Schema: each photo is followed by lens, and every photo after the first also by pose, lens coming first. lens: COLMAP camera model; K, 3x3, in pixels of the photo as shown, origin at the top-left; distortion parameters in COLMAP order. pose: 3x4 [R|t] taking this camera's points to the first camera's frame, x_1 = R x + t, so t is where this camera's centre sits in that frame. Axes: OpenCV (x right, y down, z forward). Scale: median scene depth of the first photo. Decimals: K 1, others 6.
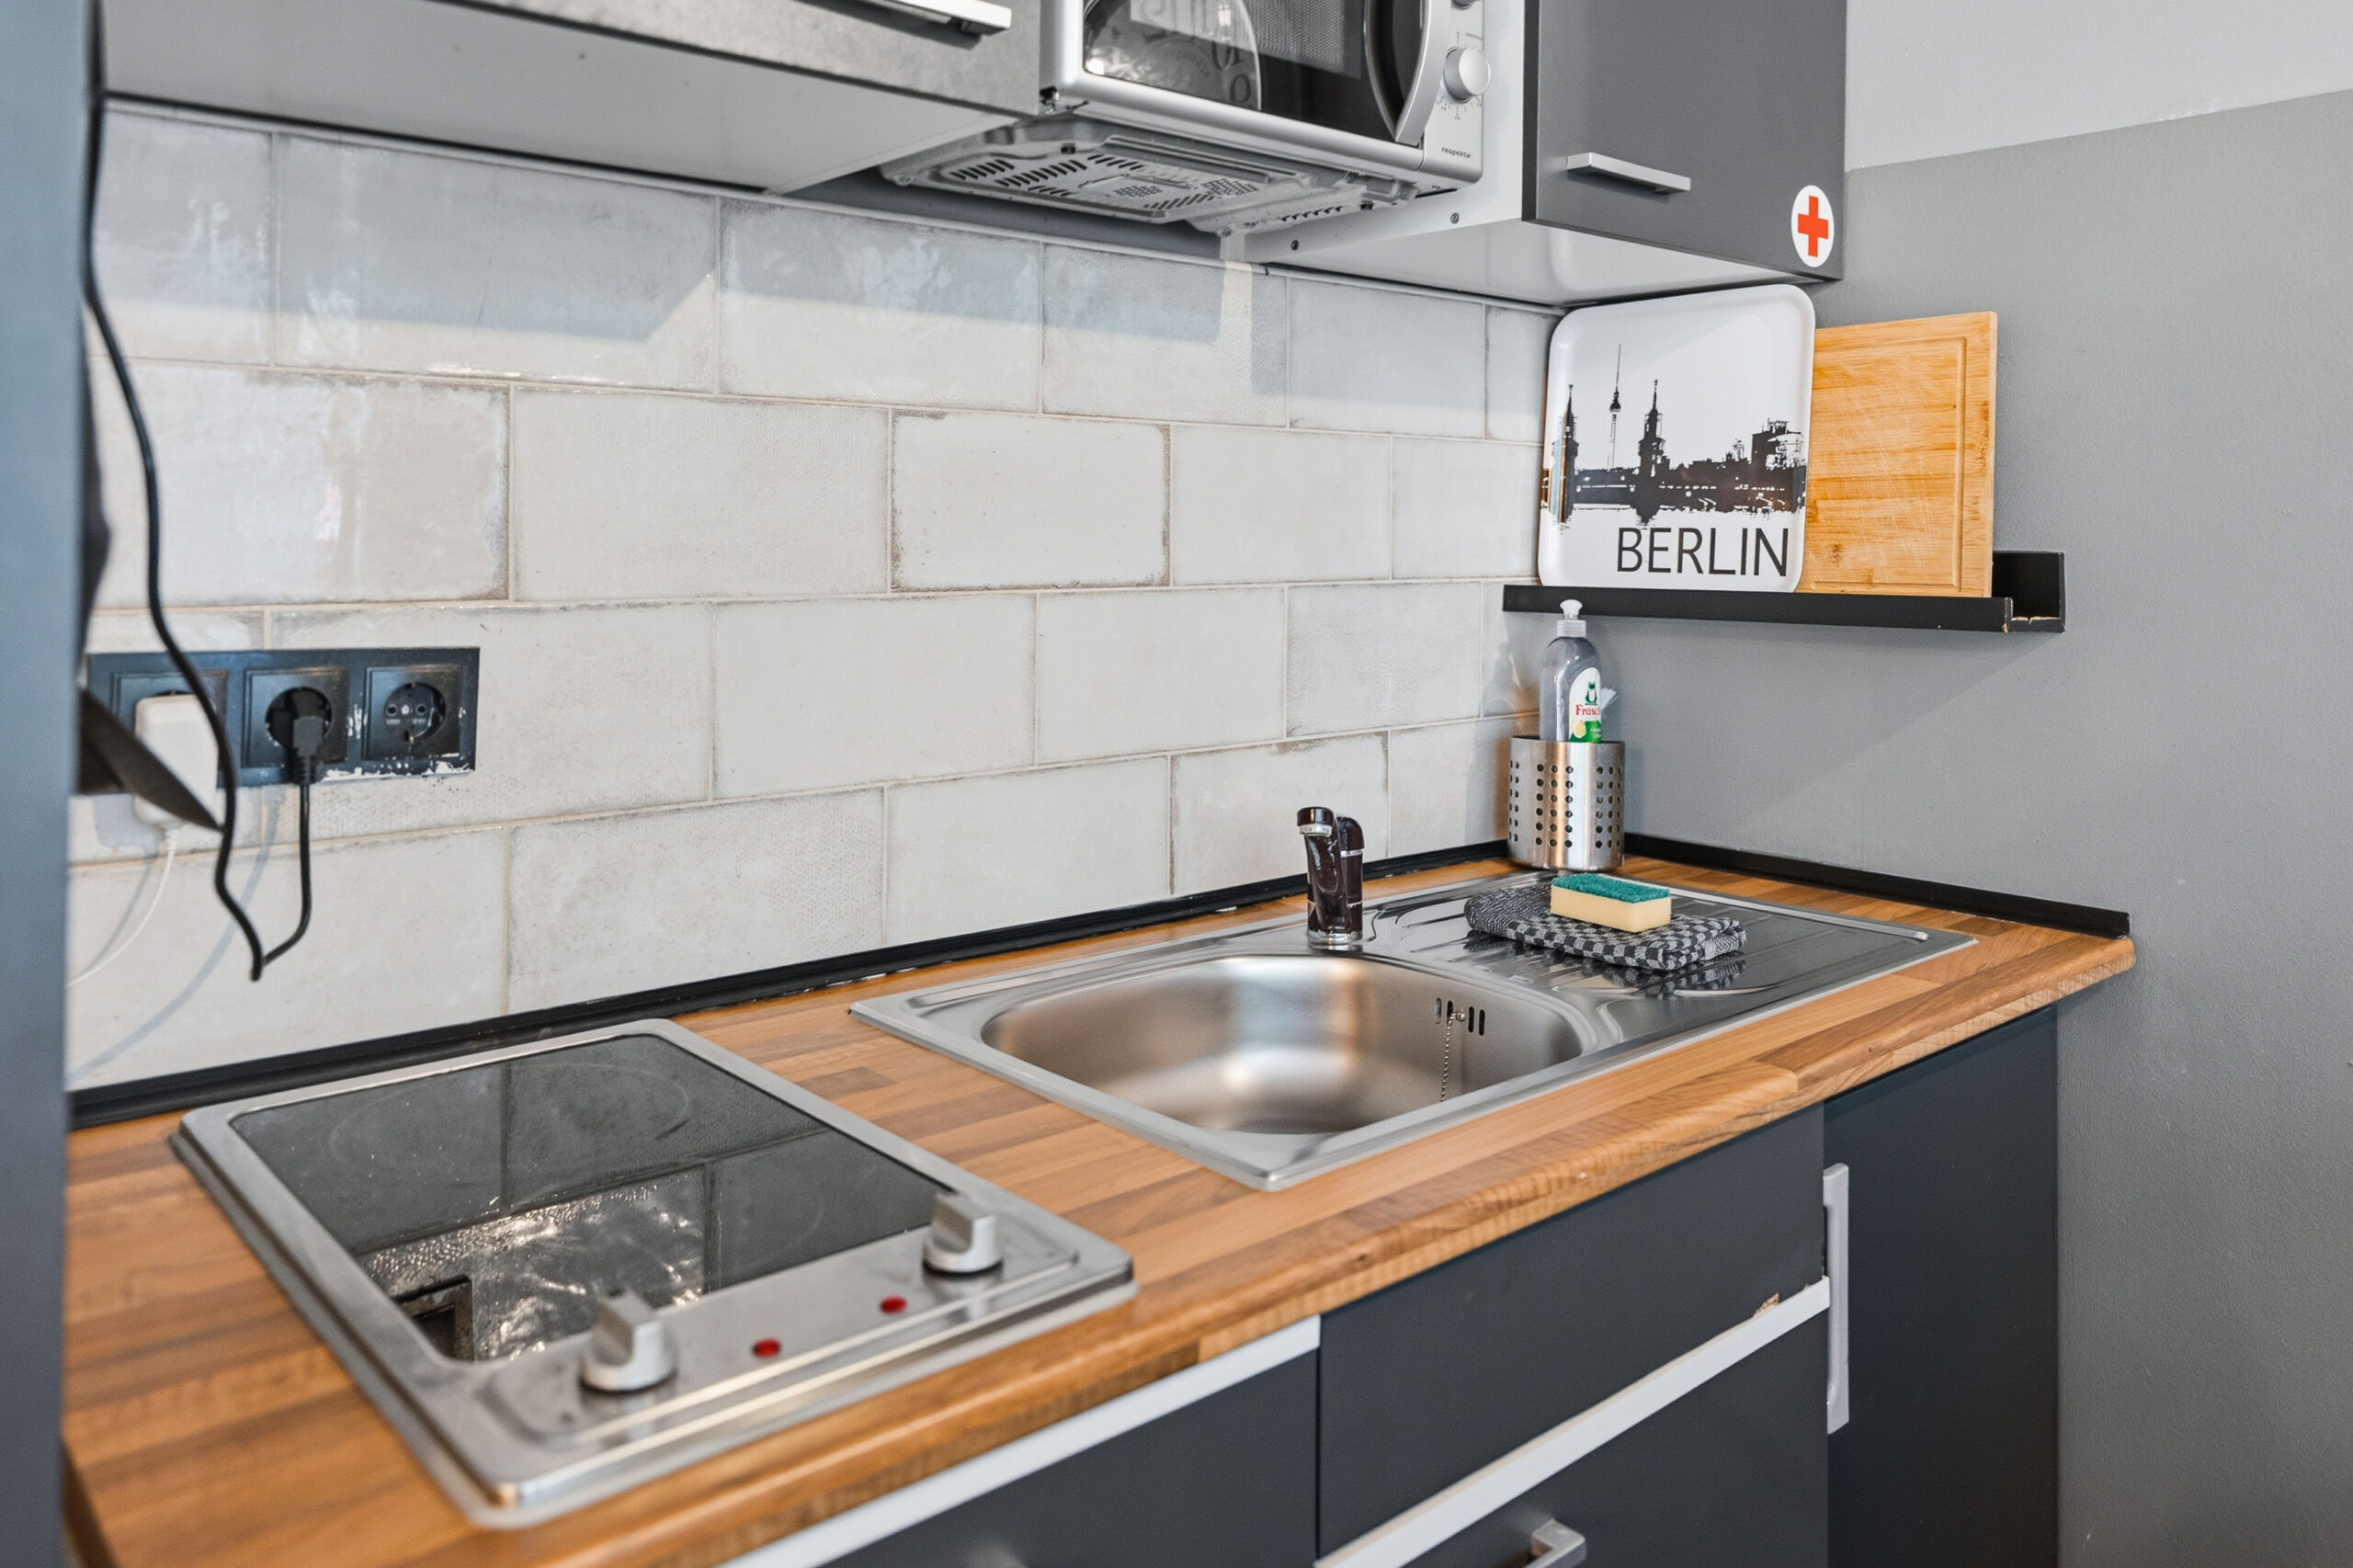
lens RADIAL K [[1702.9, 0, 1168.9], [0, 1702.9, 528.2], [0, 0, 1]] dist [0.000467, -0.008621]
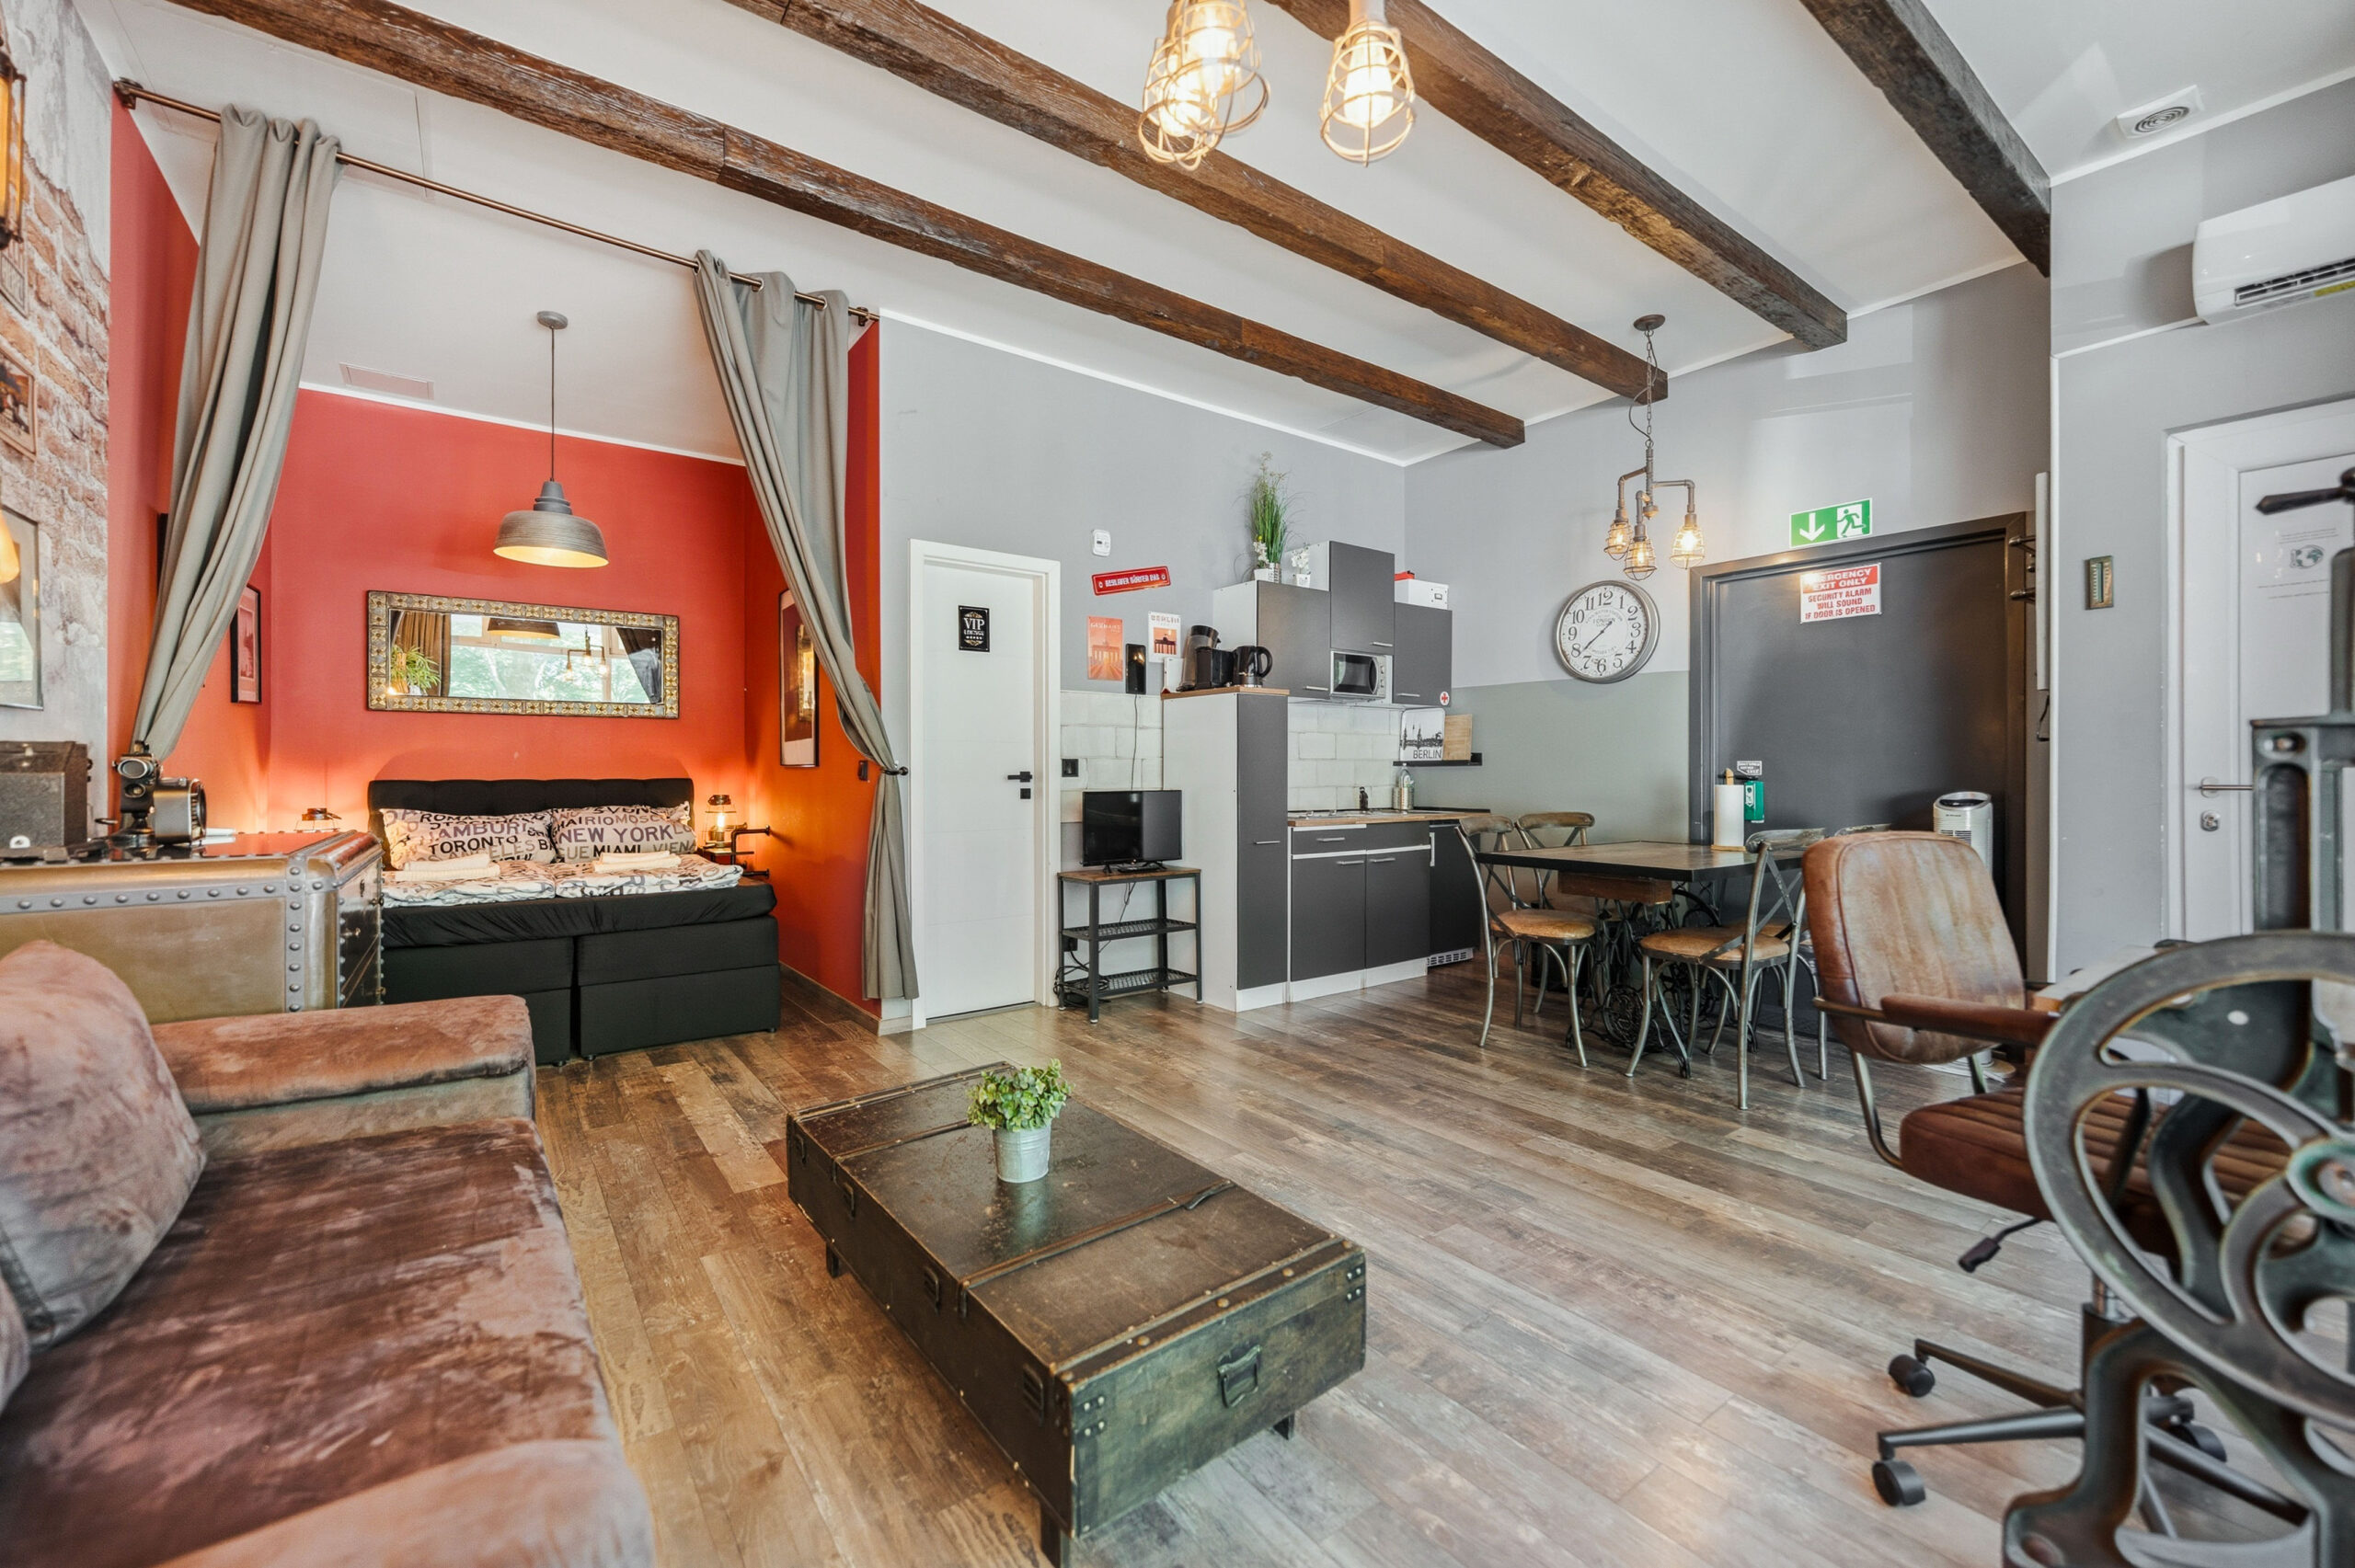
lens RADIAL K [[945.3, 0, 1165.6], [0, 945.3, 774.4], [0, 0, 1]] dist [-0.003756, -0.001318]
pose [[0.996709, -0.005694, -0.080864, -0.364655], [0.006099, 0.999970, 0.004762, 0.073413], [0.080835, -0.005240, 0.996714, -2.662538]]
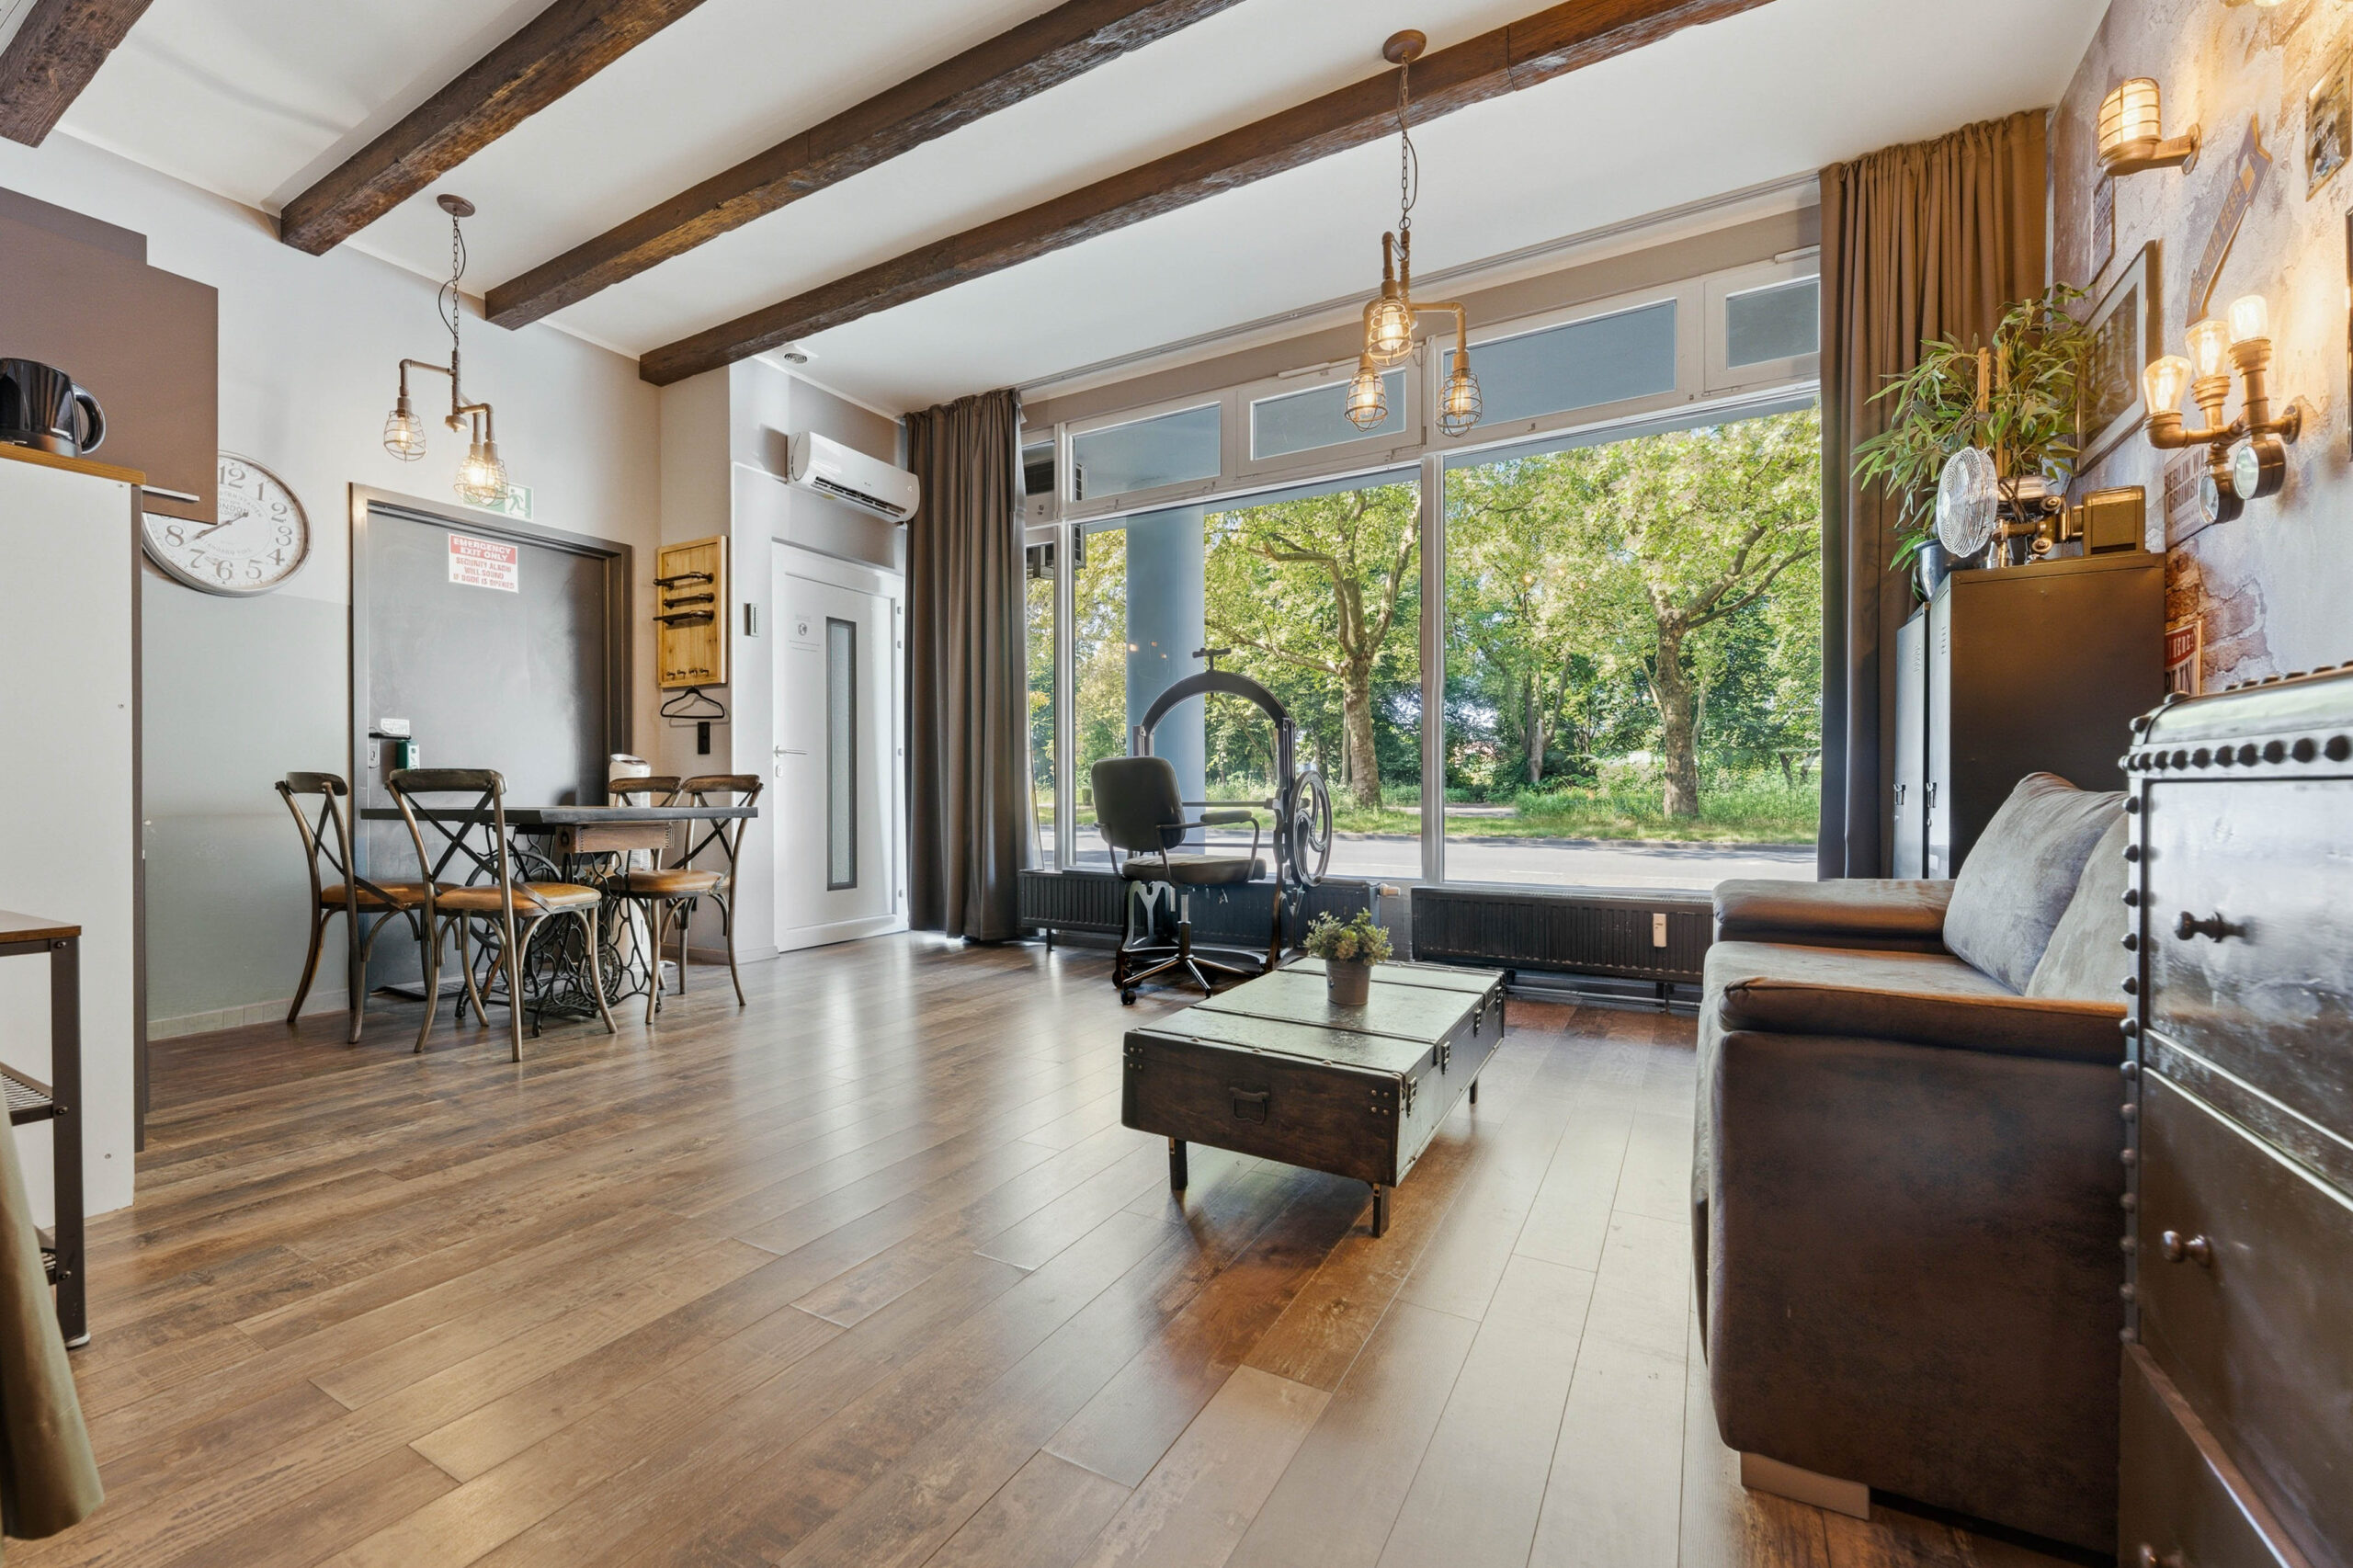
lens RADIAL K [[1003.1, 0, 1082.5], [0, 1003.1, 798.3], [0, 0, 1]] dist [-0.003674, 0.001793]
pose [[-0.292522, -0.011352, 0.956191, -2.051162], [-0.002866, 0.999935, 0.010995, 0.242859], [-0.956255, 0.000476, -0.292535, -0.614224]]
